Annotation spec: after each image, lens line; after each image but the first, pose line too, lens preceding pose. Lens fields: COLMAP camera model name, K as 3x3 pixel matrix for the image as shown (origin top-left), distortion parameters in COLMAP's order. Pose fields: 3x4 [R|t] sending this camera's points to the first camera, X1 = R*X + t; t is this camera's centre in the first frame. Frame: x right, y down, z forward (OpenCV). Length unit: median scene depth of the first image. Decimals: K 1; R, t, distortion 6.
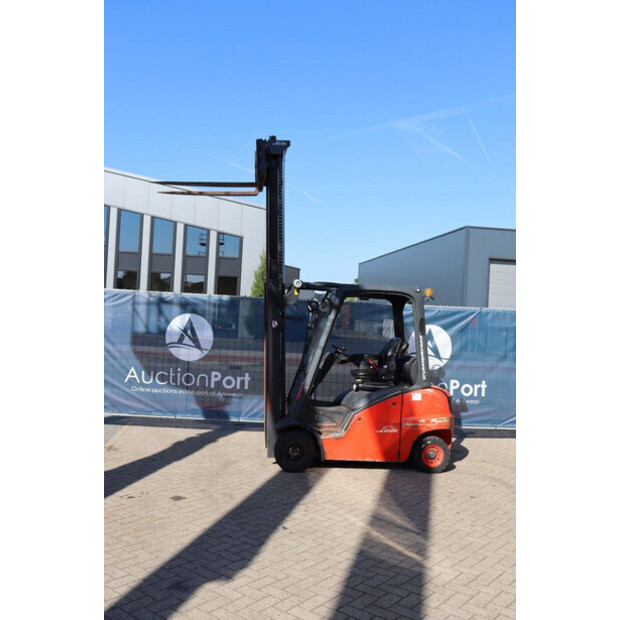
lens RADIAL K [[721.0, 0, 310.7], [0, 721.0, 308.2], [0, 0, 1]] dist [-0.056465, 0.000000]
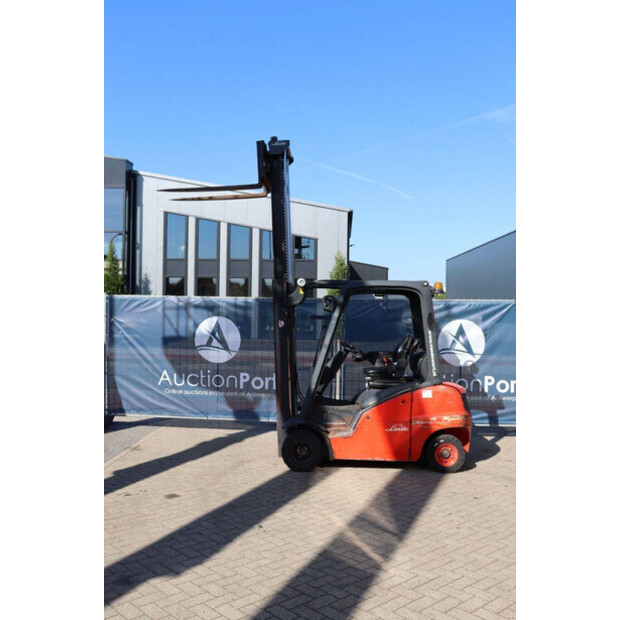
lens RADIAL K [[721.0, 0, 296.8], [0, 721.0, 308.6], [0, 0, 1]] dist [-0.056465, 0.000000]
pose [[0.984433, -0.036143, -0.172001, 0.143239], [0.035905, 0.999345, -0.004494, 0.006218], [0.172051, -0.001751, 0.985086, 0.016236]]
